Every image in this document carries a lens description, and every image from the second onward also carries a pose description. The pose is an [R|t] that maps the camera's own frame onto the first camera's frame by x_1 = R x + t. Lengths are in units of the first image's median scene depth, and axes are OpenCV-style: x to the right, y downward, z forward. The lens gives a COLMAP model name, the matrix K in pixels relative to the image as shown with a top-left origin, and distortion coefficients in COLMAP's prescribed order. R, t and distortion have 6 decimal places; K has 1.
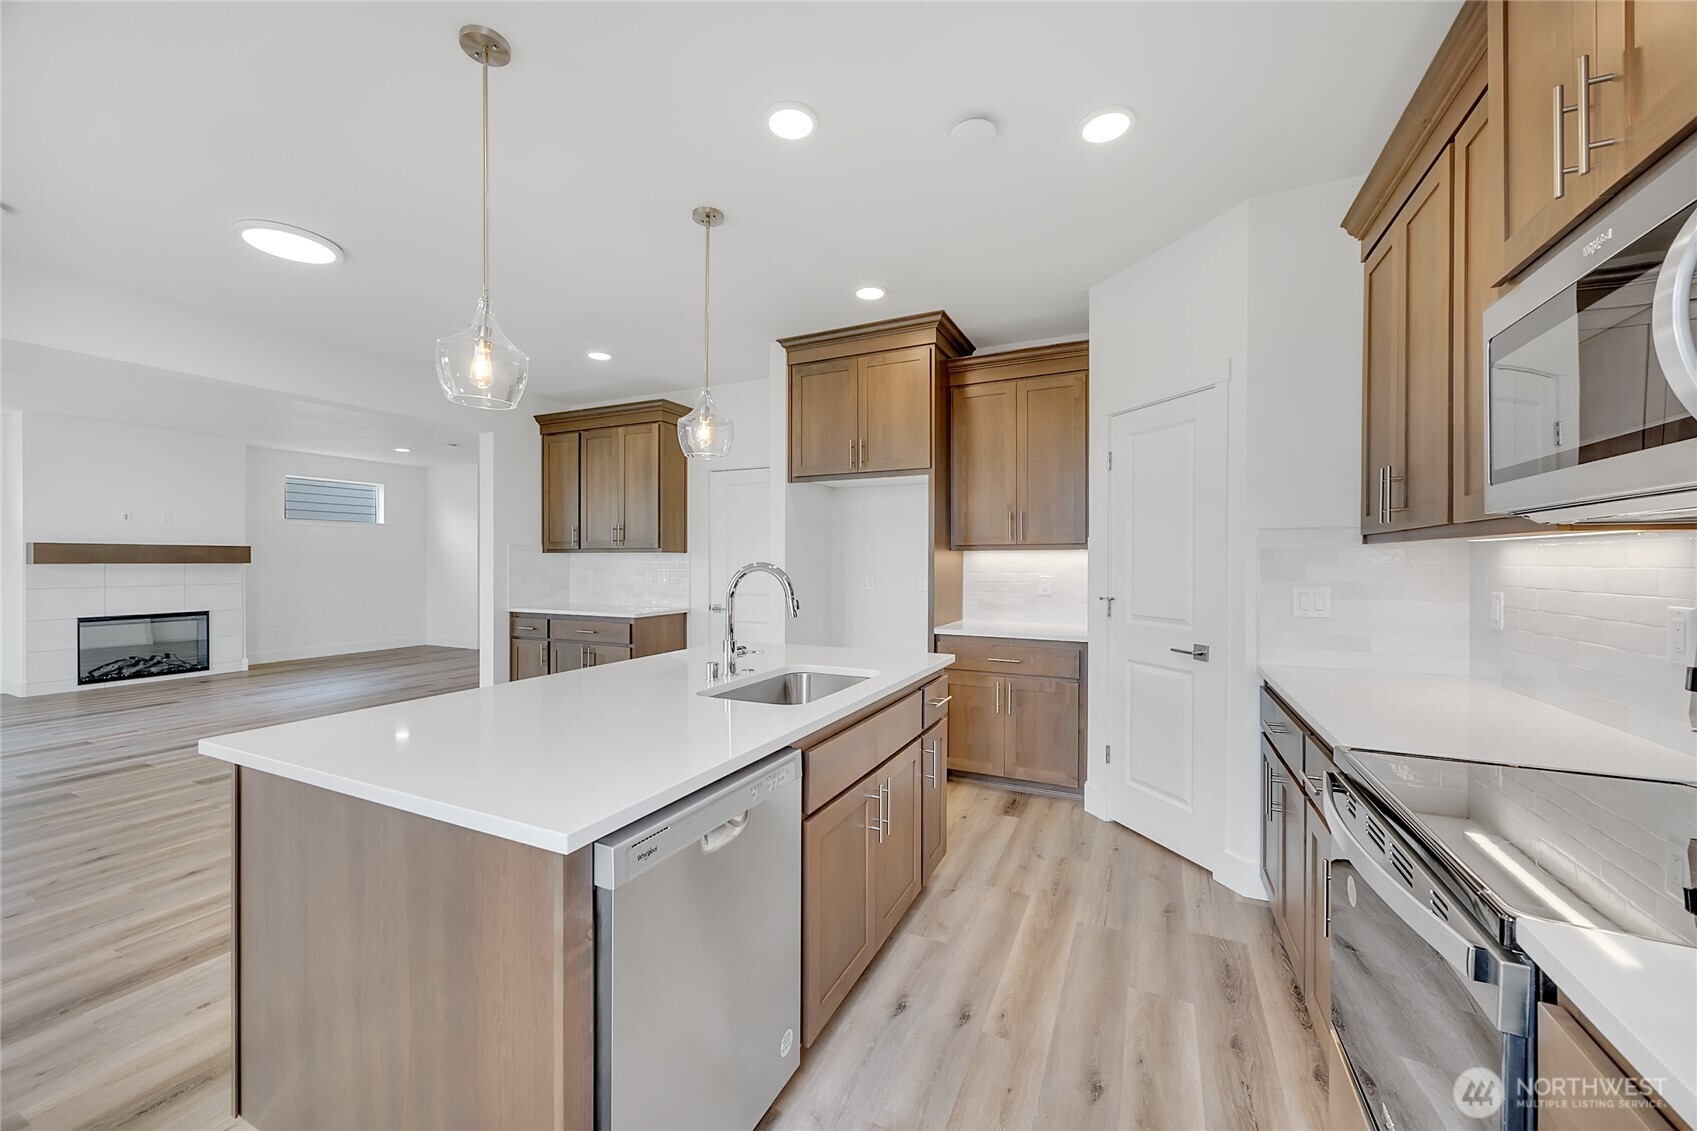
lens RADIAL K [[646.9, 0, 843.1], [0, 646.9, 562.5], [0, 0, 1]] dist [-0.000859, -0.000217]
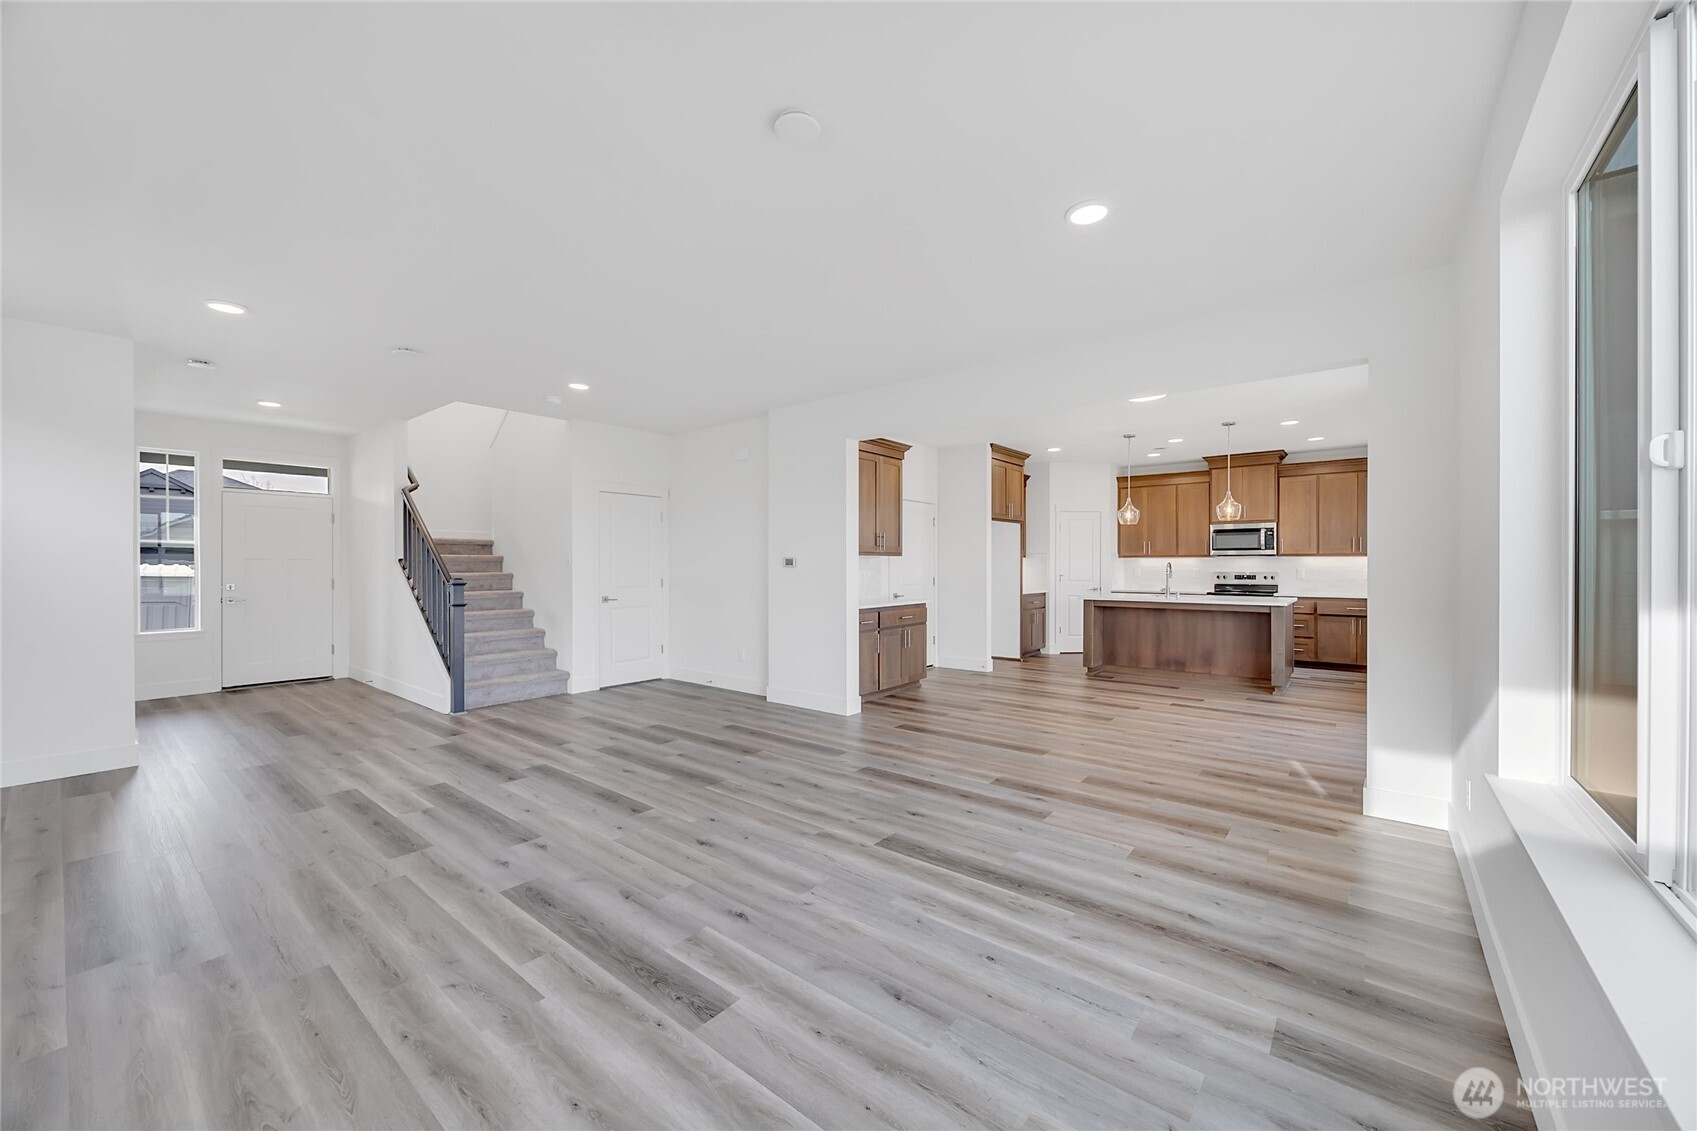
lens RADIAL K [[646.9, 0, 843.1], [0, 646.9, 562.5], [0, 0, 1]] dist [-0.000859, -0.000217]
pose [[0.238257, -0.002633, 0.971199, -1.525334], [0.004246, 0.999990, 0.001669, -0.004232], [-0.971193, 0.003726, 0.238266, 0.741397]]
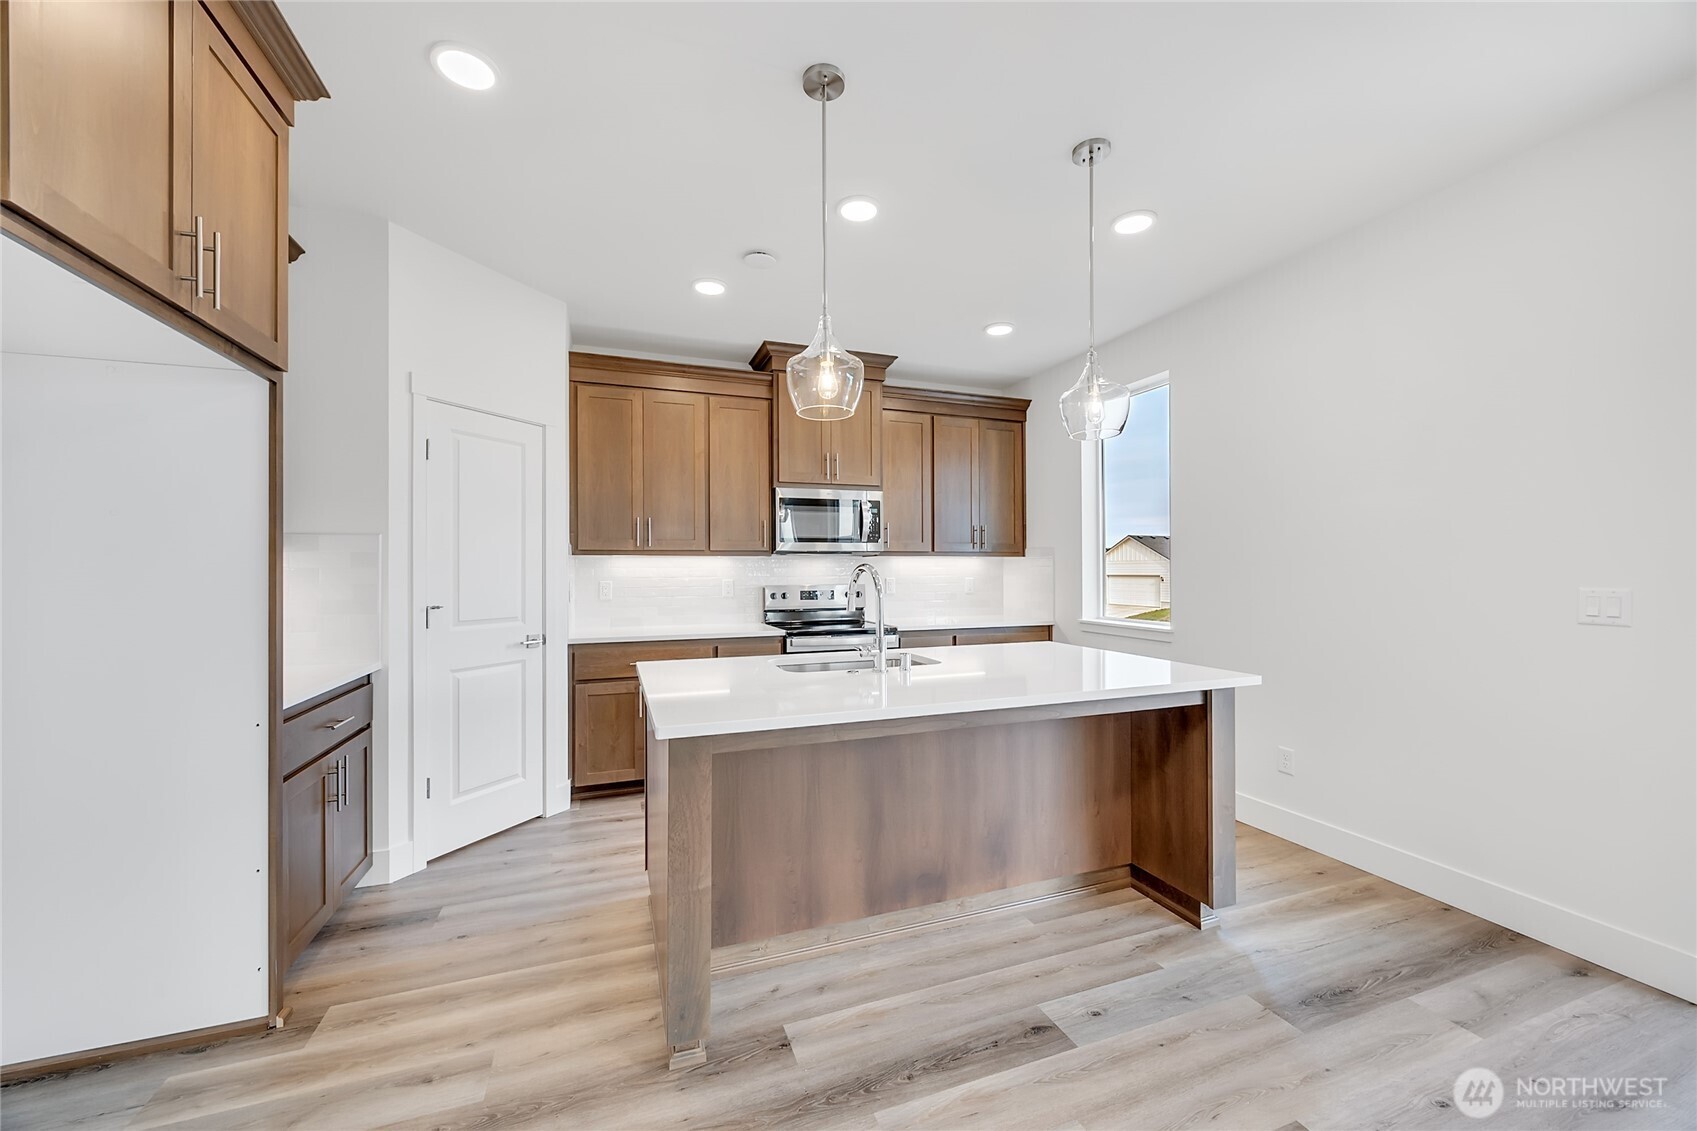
lens RADIAL K [[646.9, 0, 843.1], [0, 646.9, 562.5], [0, 0, 1]] dist [-0.000859, -0.000217]
pose [[-0.713745, 0.009697, 0.700338, -0.353585], [0.007724, 0.999952, -0.005974, 0.002542], [-0.700363, 0.001146, -0.713786, 0.729356]]
